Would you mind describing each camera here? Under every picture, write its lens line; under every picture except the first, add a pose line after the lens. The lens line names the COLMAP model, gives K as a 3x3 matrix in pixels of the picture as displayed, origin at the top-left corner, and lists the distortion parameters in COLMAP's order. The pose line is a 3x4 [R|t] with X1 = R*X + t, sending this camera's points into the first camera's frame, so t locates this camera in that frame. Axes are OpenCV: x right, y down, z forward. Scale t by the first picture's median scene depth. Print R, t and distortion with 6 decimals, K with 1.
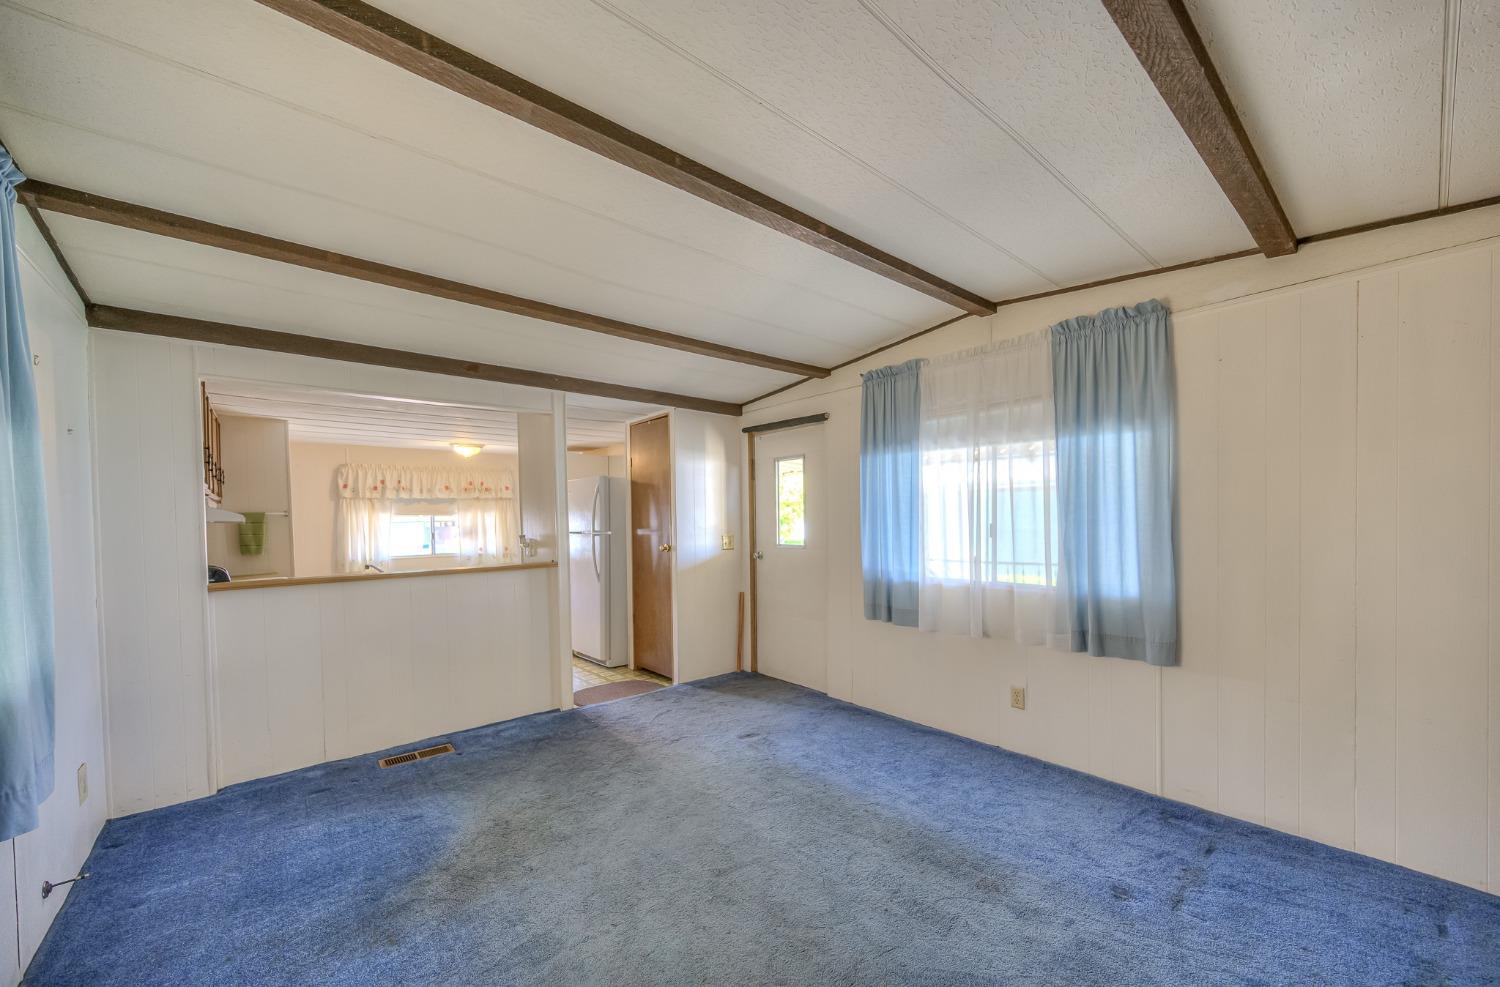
lens RADIAL K [[581.7, 0, 796.7], [0, 581.7, 531.5], [0, 0, 1]] dist [-0.001550, -0.000250]
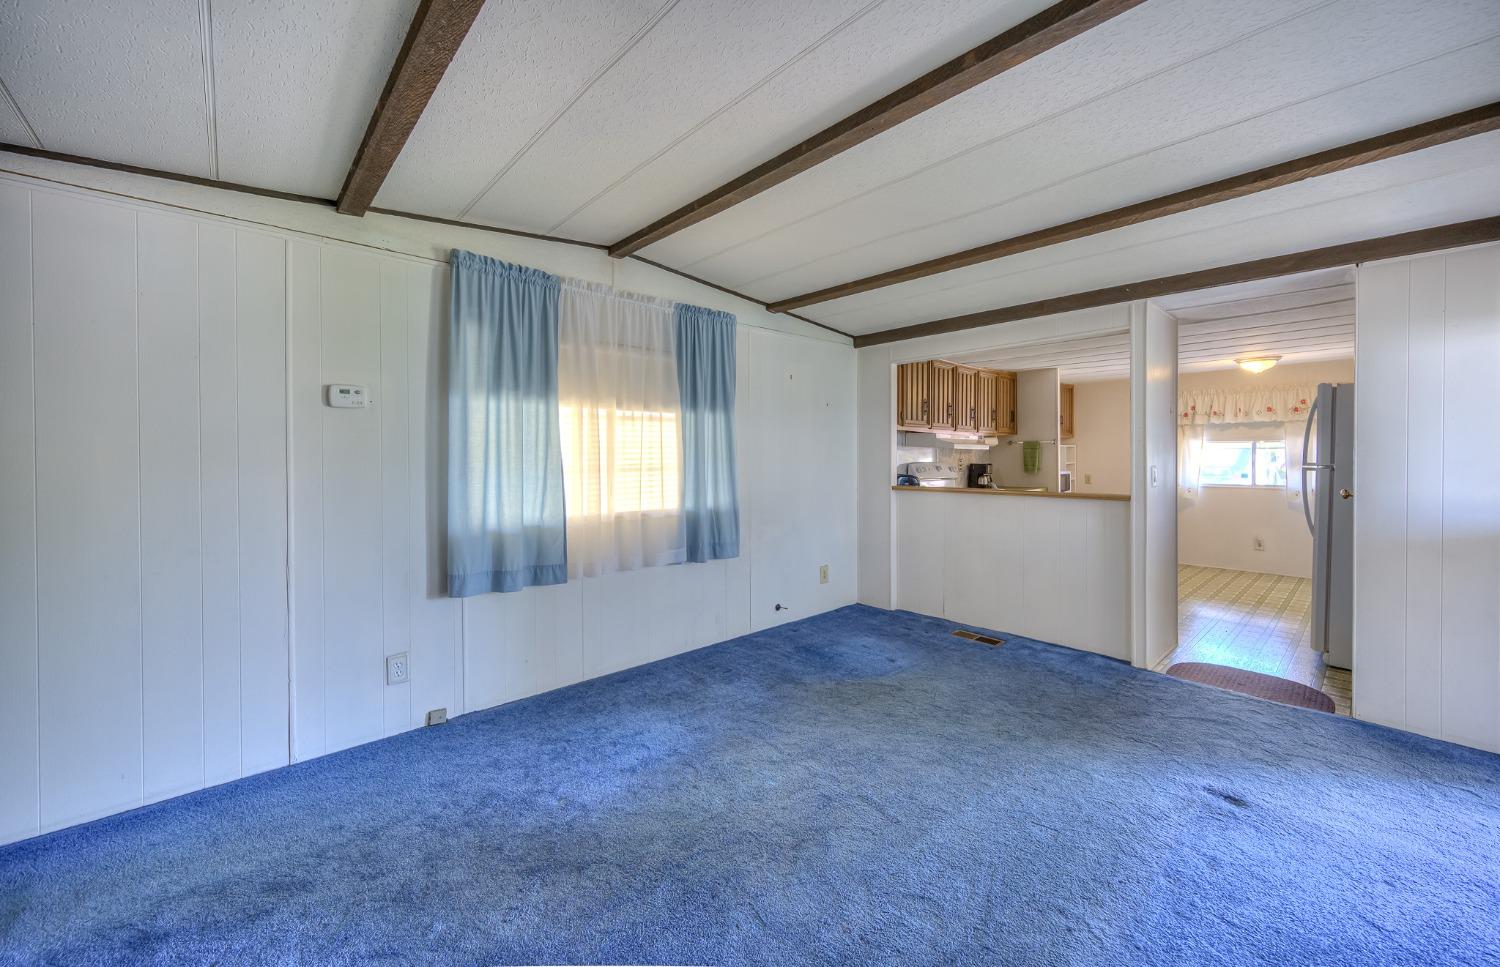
lens RADIAL K [[582.7, 0, 752.2], [0, 582.7, 456.6], [0, 0, 1]] dist [-0.009645, -0.000459]
pose [[-0.026390, 0.019450, -0.999462, 0.297523], [-0.019022, 0.999620, 0.019956, -0.008112], [0.999471, 0.019539, -0.026010, 0.277370]]
